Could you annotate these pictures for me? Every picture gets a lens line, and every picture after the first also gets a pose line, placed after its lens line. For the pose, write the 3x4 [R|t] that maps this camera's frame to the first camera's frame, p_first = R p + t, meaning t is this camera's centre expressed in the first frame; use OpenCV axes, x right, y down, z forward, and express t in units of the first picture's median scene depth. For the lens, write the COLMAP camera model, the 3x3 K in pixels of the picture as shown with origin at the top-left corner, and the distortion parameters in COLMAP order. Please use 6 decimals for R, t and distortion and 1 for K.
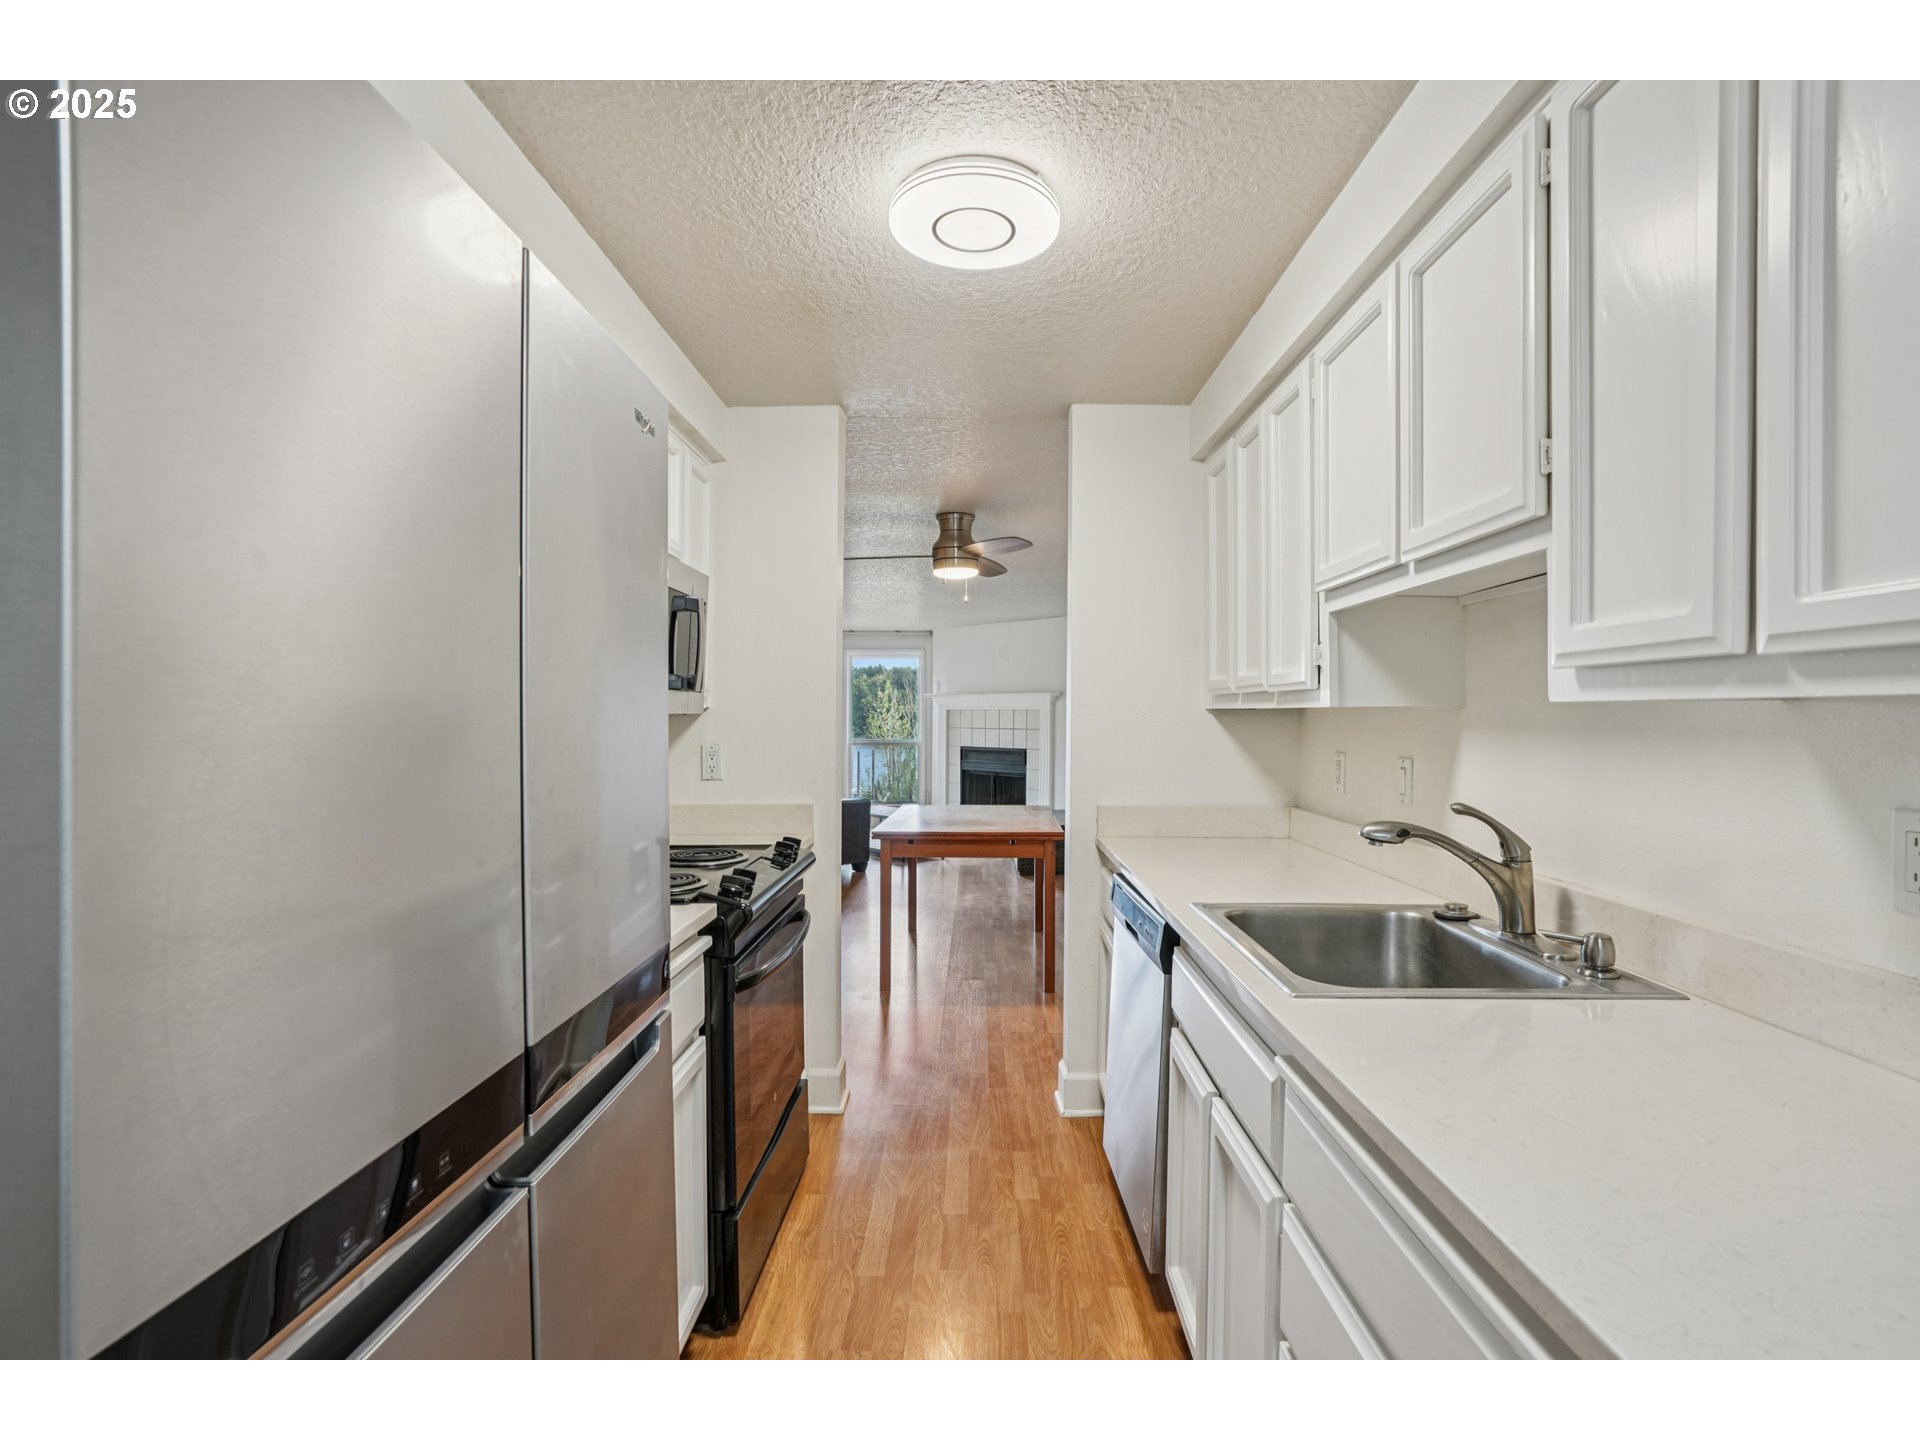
lens RADIAL K [[918.6, 0, 949.7], [0, 918.6, 716.5], [0, 0, 1]] dist [-0.105733, 0.055188]
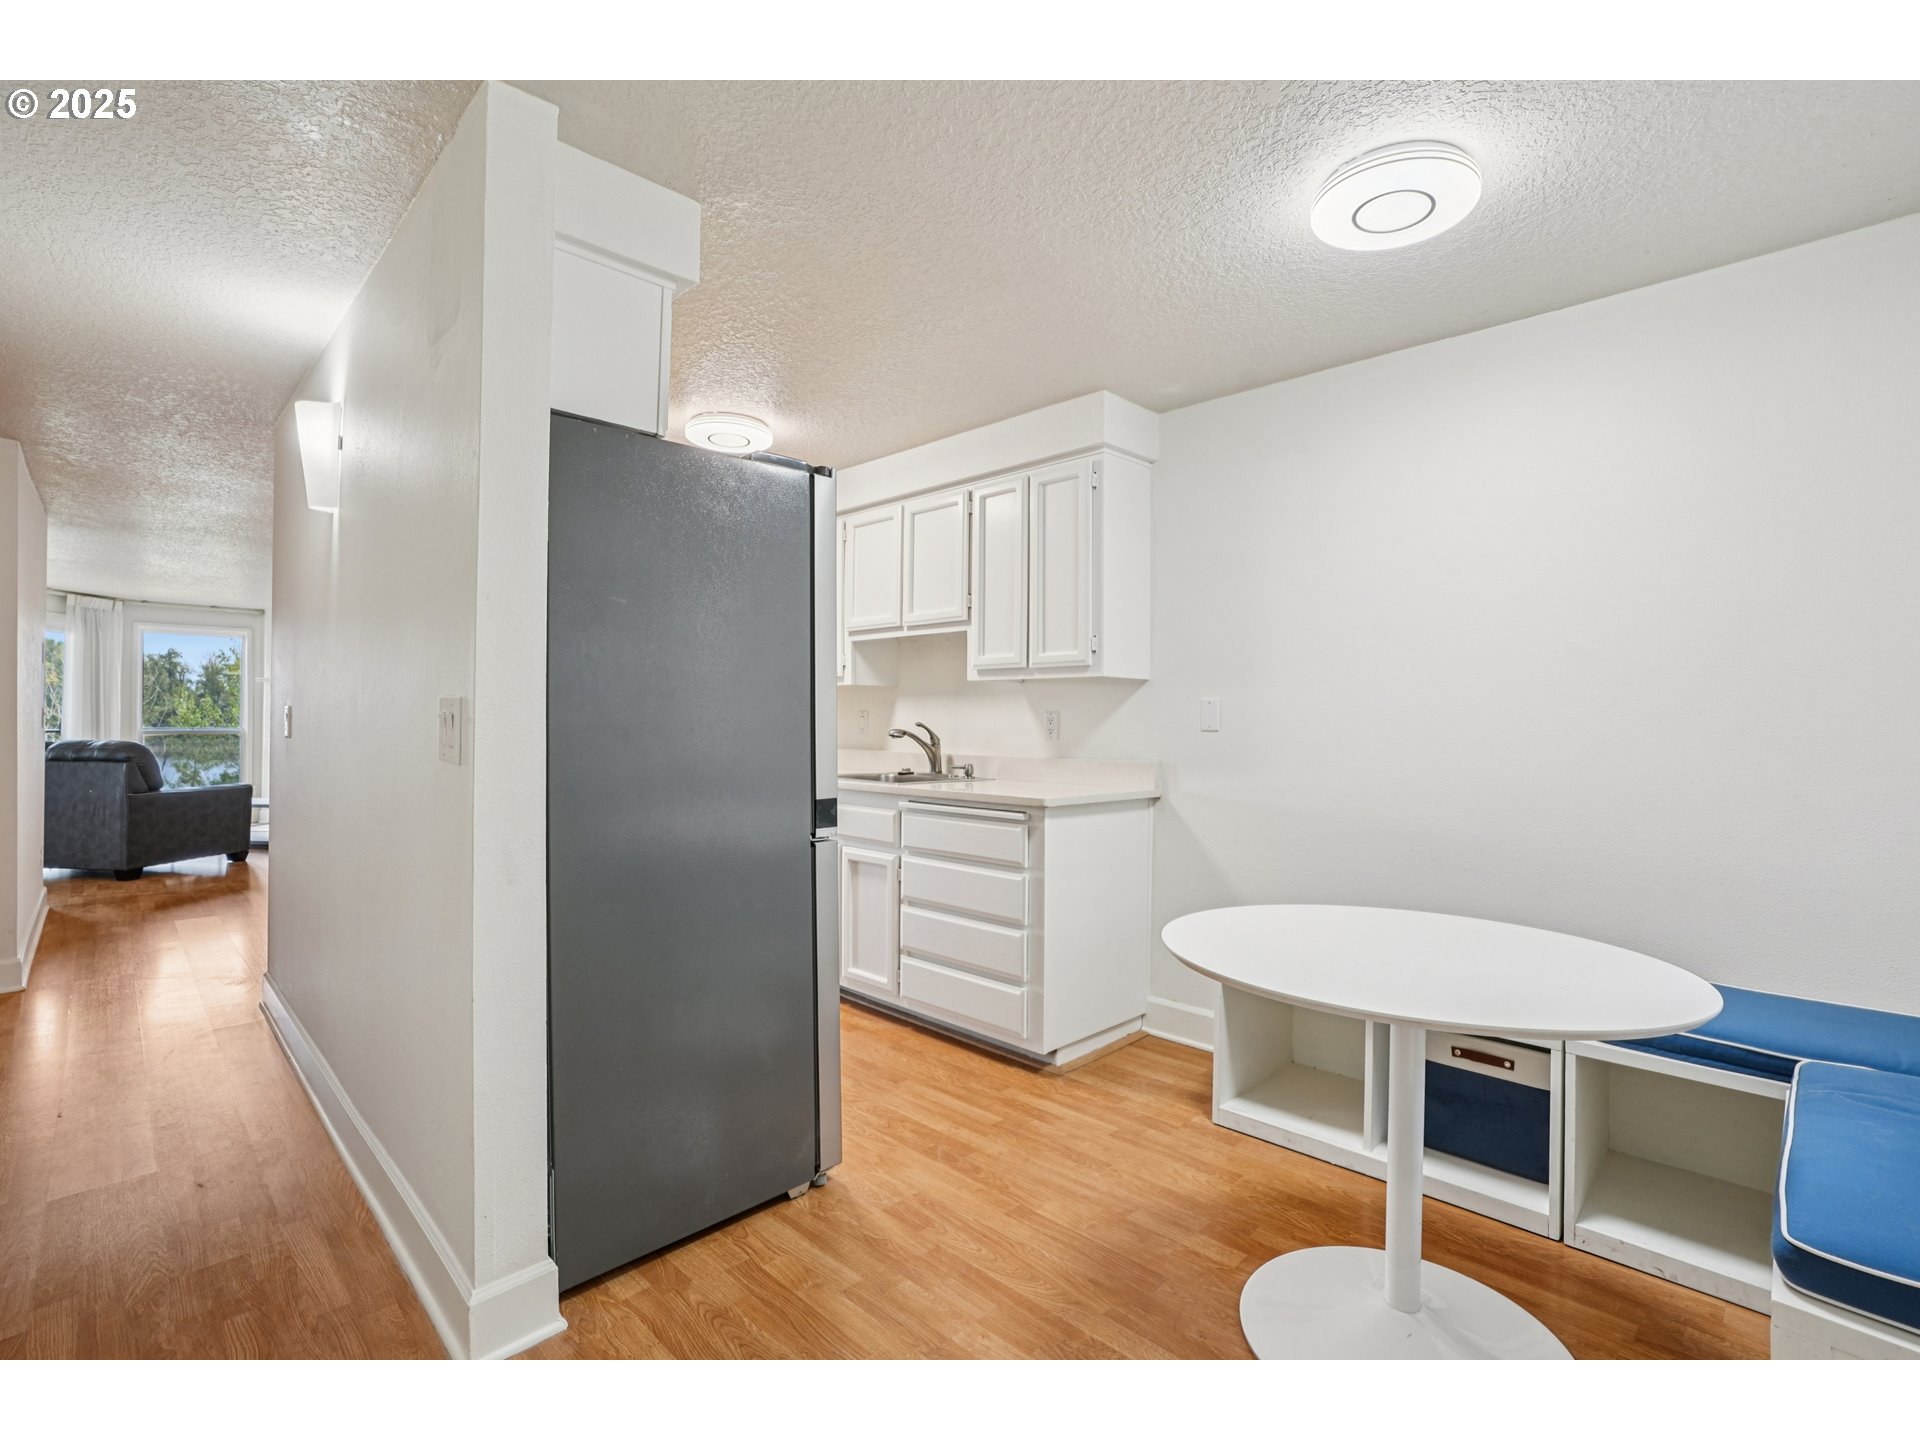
lens RADIAL K [[877.8, 0, 957.2], [0, 877.8, 721.7], [0, 0, 1]] dist [-0.001456, -0.000262]
pose [[0.689633, -0.002693, 0.724154, -0.731010], [-0.003251, 0.999971, 0.006815, 0.049465], [-0.724152, -0.007054, 0.689605, -0.506543]]
